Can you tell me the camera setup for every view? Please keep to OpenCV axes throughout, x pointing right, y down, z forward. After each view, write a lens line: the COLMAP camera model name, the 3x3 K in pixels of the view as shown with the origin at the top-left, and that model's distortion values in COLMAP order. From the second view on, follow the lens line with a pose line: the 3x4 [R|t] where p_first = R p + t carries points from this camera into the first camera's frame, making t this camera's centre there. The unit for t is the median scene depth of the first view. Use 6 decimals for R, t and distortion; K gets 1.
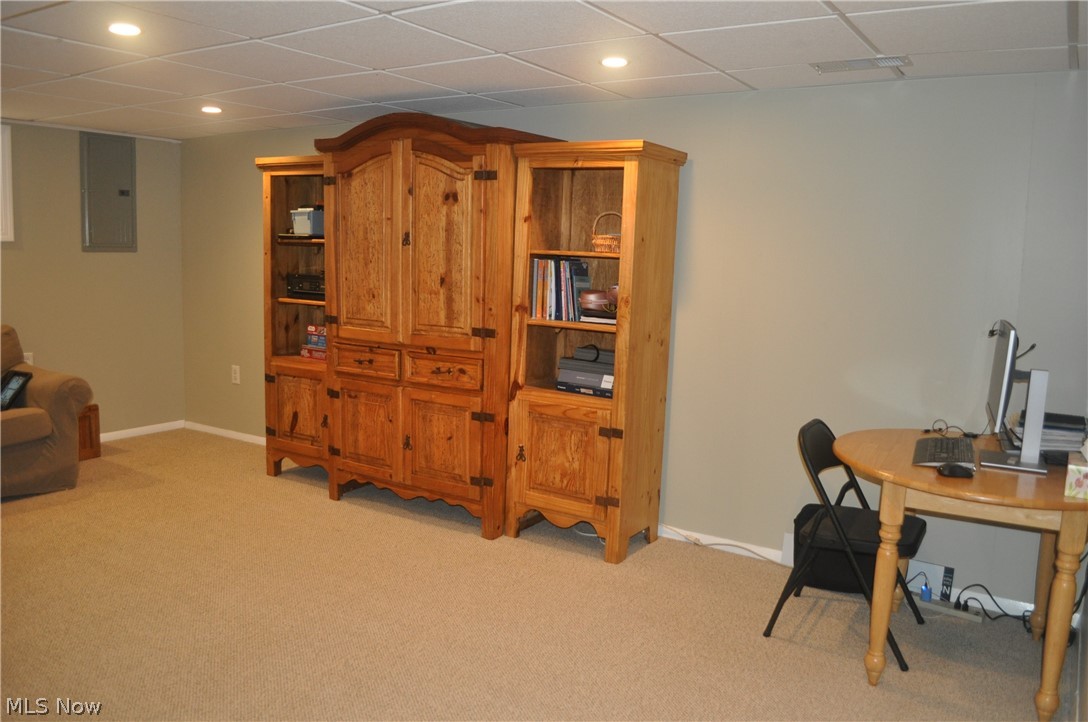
lens RADIAL K [[850.2, 0, 547.0], [0, 850.2, 362.1], [0, 0, 1]] dist [-0.066374, 0.003390]
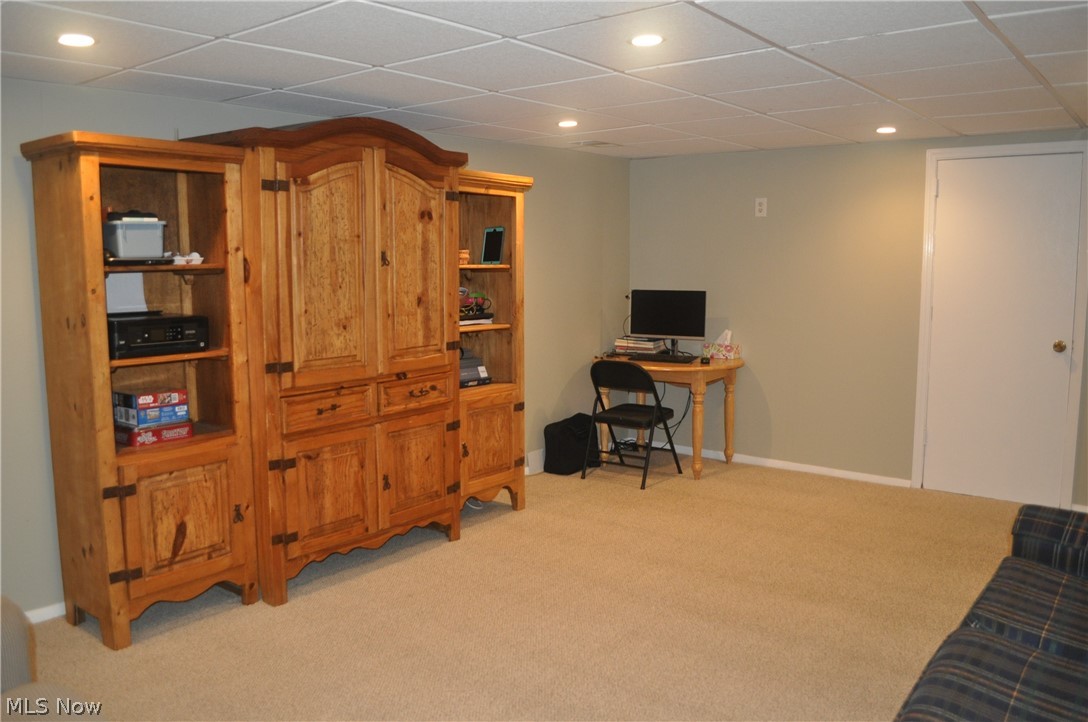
lens RADIAL K [[850.2, 0, 547.0], [0, 850.2, 362.1], [0, 0, 1]] dist [-0.066374, 0.003390]
pose [[0.108947, -0.152745, 0.982242, -1.051373], [0.139465, 0.980699, 0.137036, -0.136222], [-0.984215, 0.122059, 0.128147, 0.721602]]
